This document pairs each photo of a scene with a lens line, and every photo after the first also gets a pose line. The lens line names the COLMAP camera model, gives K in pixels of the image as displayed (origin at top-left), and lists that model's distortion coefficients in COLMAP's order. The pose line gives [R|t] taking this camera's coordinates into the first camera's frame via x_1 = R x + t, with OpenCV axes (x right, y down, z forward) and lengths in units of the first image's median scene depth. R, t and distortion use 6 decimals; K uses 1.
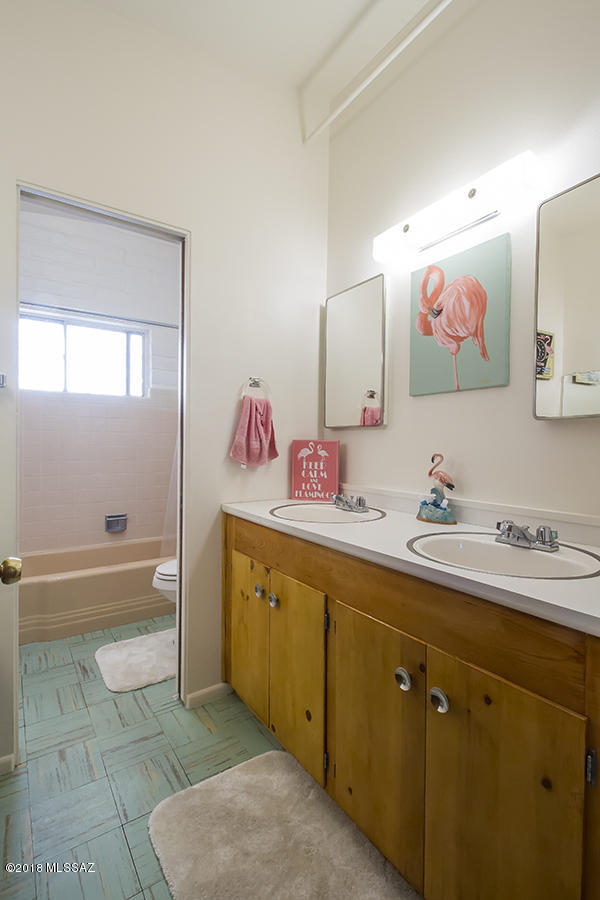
lens RADIAL K [[416.5, 0, 298.0], [0, 416.5, 449.3], [0, 0, 1]] dist [0.023327, -0.021545]
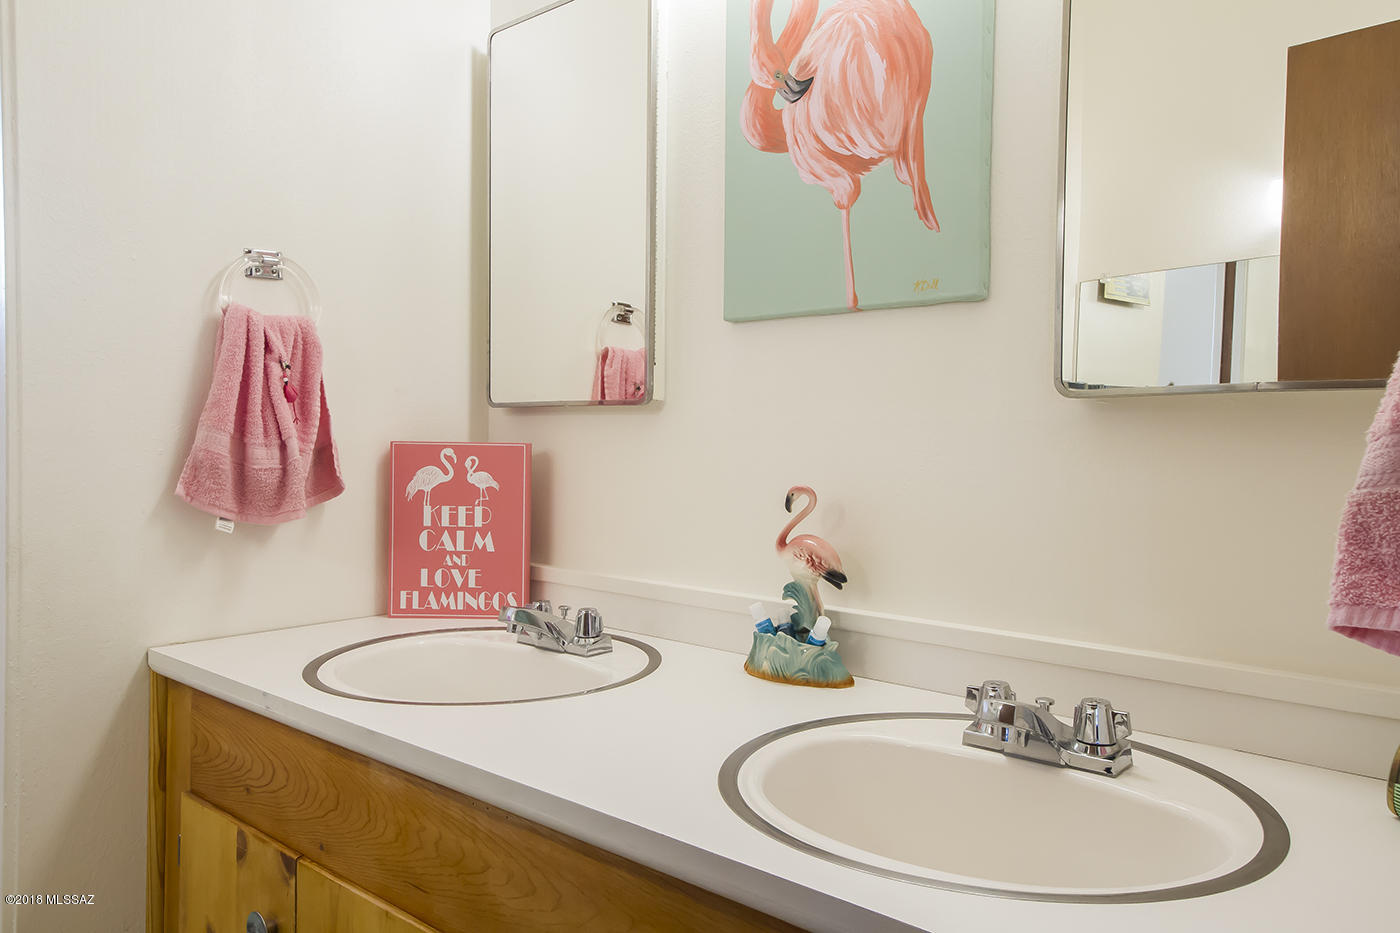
lens RADIAL K [[1049.9, 0, 700.0], [0, 1049.9, 466.5], [0, 0, 1]] dist [0.026675, -0.000126]
pose [[0.971205, -0.006484, 0.238156, 0.034448], [0.003077, 0.999888, 0.014671, -0.017601], [-0.238224, -0.013516, 0.971116, 0.138793]]
